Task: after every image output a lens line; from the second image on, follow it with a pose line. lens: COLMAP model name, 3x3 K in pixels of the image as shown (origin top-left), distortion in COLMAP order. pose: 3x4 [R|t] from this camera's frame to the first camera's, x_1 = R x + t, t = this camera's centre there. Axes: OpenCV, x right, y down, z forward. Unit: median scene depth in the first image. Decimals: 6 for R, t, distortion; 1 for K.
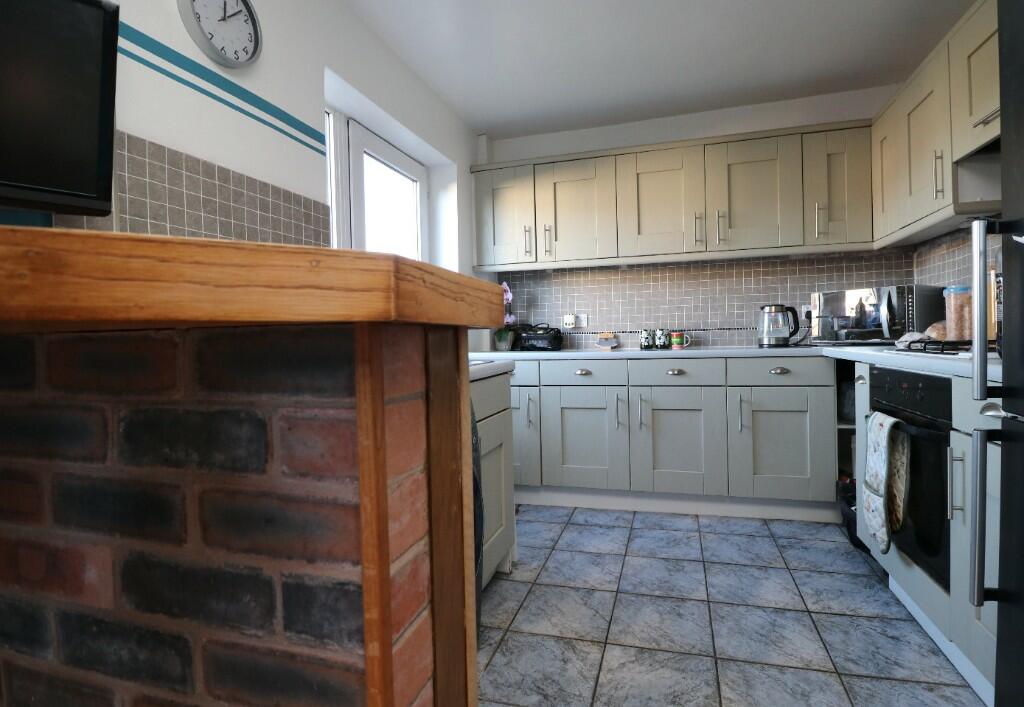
lens RADIAL K [[522.0, 0, 512.0], [0, 522.0, 353.5], [0, 0, 1]] dist [0.000095, -0.012045]
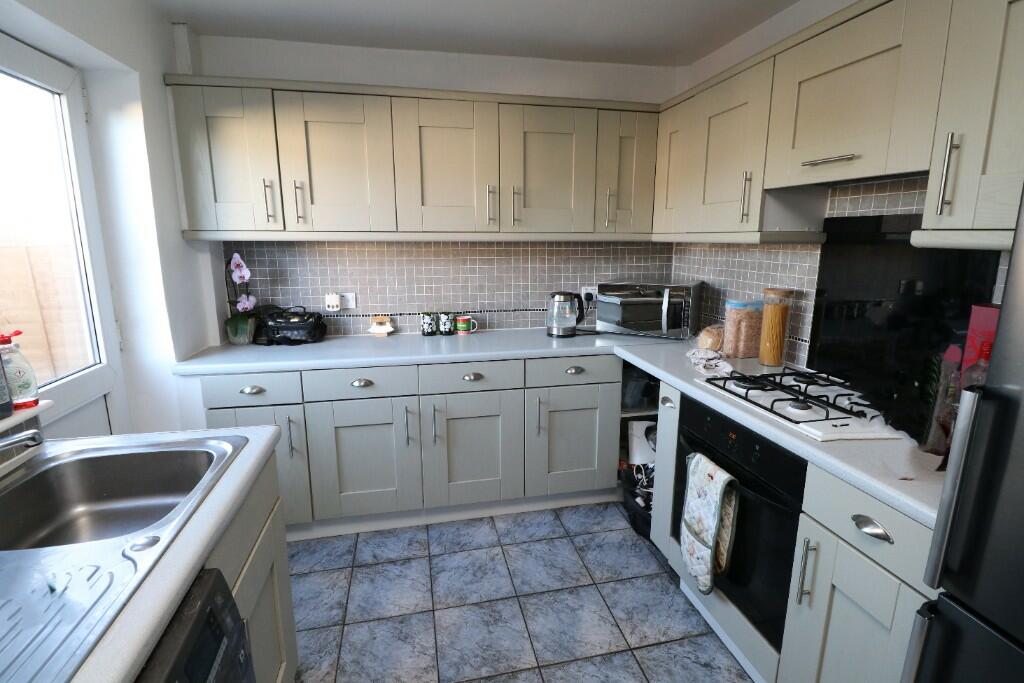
lens RADIAL K [[503.1, 0, 512.0], [0, 503.1, 341.5], [0, 0, 1]] dist [0.002110, -0.016927]
pose [[0.873436, -0.077036, 0.480806, -0.028862], [-0.004873, 0.985974, 0.166828, -0.158794], [-0.486914, -0.148057, 0.860810, 0.242541]]
